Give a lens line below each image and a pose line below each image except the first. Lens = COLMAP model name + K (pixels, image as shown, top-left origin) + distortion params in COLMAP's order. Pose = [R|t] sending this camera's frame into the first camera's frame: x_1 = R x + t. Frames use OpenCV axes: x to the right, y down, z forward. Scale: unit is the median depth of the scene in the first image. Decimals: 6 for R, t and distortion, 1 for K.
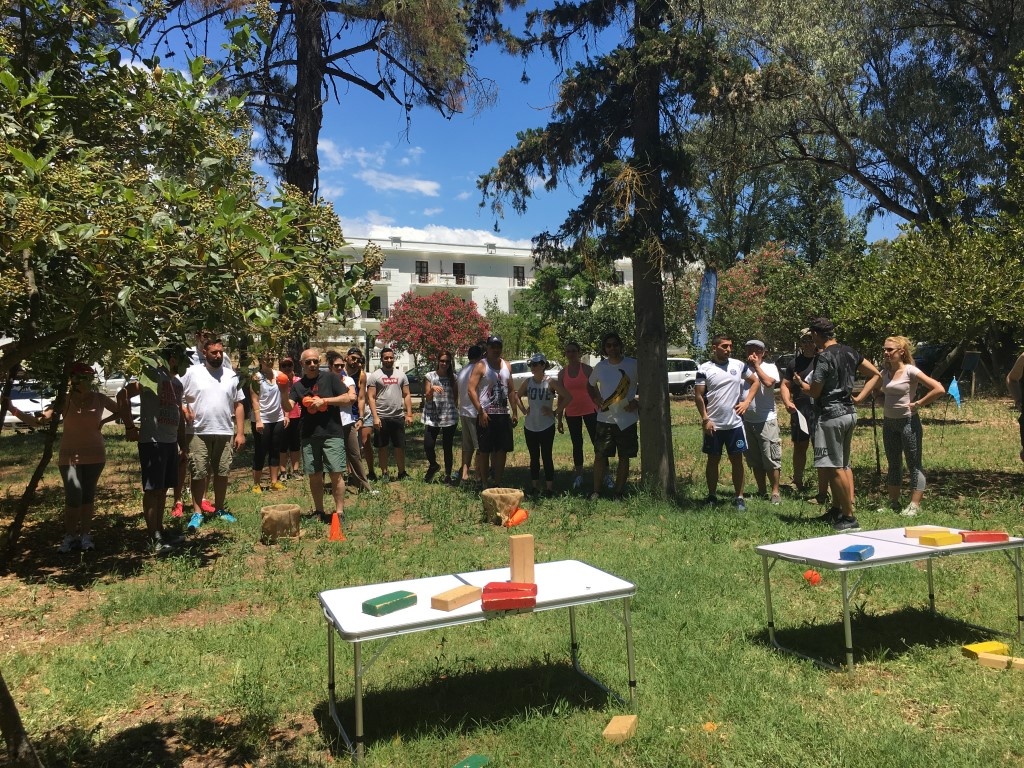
lens RADIAL K [[843.5, 0, 511.5], [0, 843.5, 386.5], [0, 0, 1]] dist [0.054770, -0.084904]
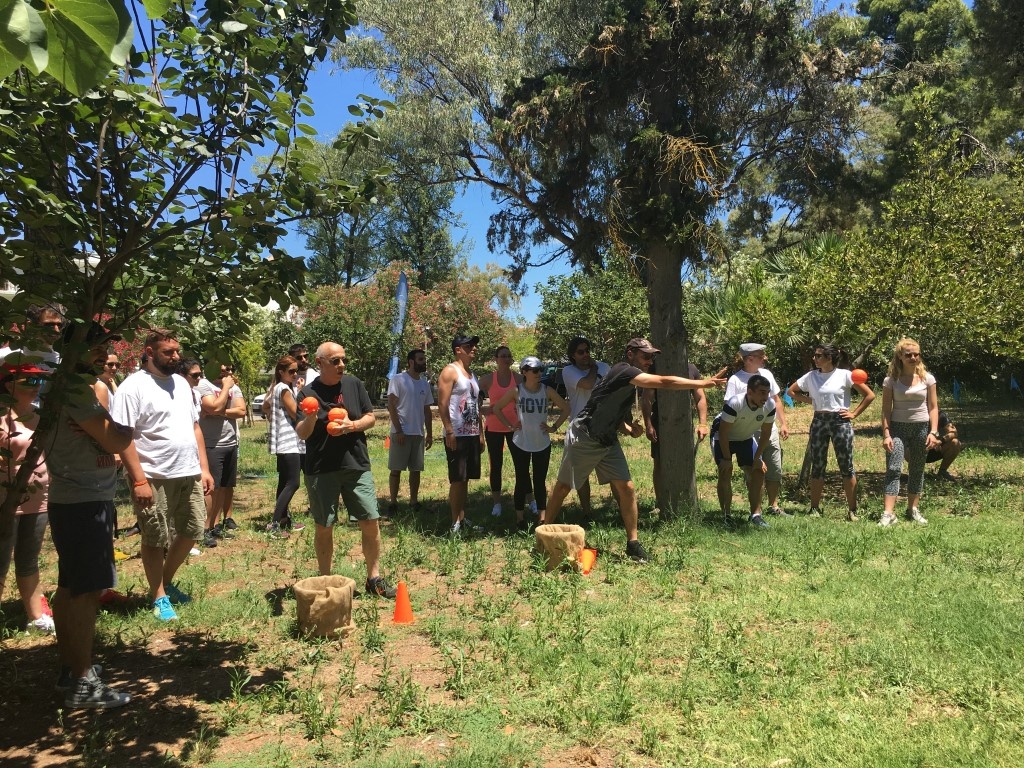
lens RADIAL K [[843.5, 0, 470.9], [0, 843.5, 396.0], [0, 0, 1]] dist [0.054770, -0.084904]
pose [[0.878351, -0.009683, 0.477917, -0.450427], [0.017141, 0.999790, -0.011246, 0.008174], [-0.477708, 0.018070, 0.878333, 0.344000]]
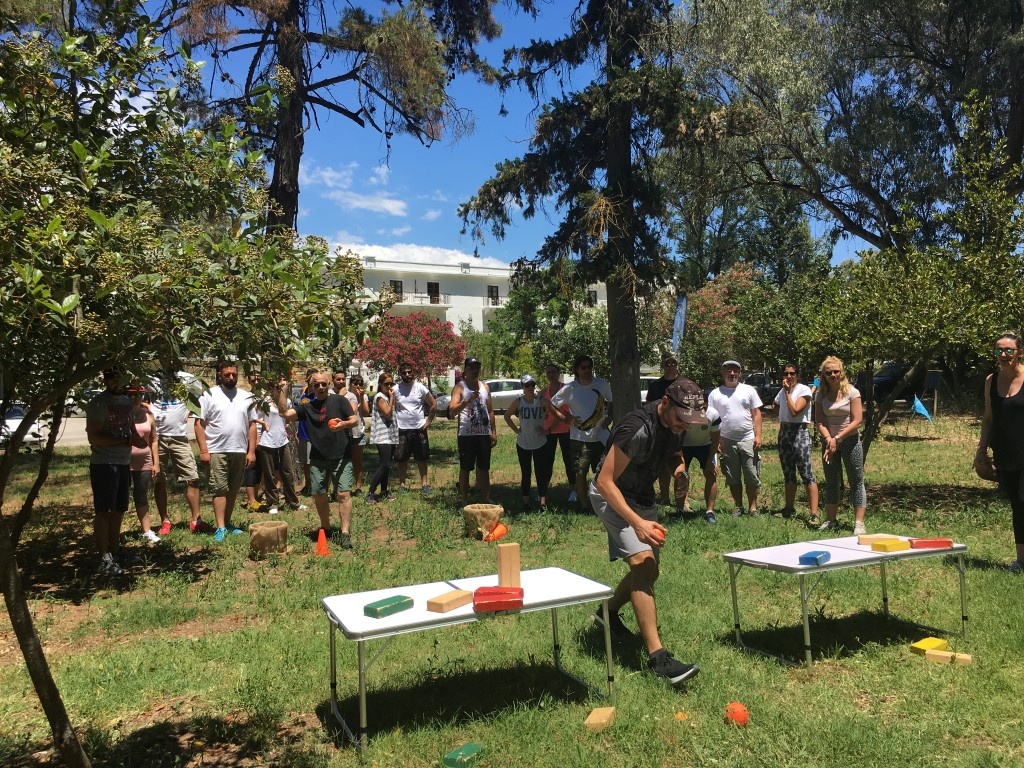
lens RADIAL K [[843.5, 0, 508.1], [0, 843.5, 383.3], [0, 0, 1]] dist [0.054770, -0.084904]
pose [[0.999632, -0.002524, 0.027013, -0.007755], [0.003220, 0.999663, -0.025743, -0.001214], [-0.026939, 0.025820, 0.999304, -0.041435]]
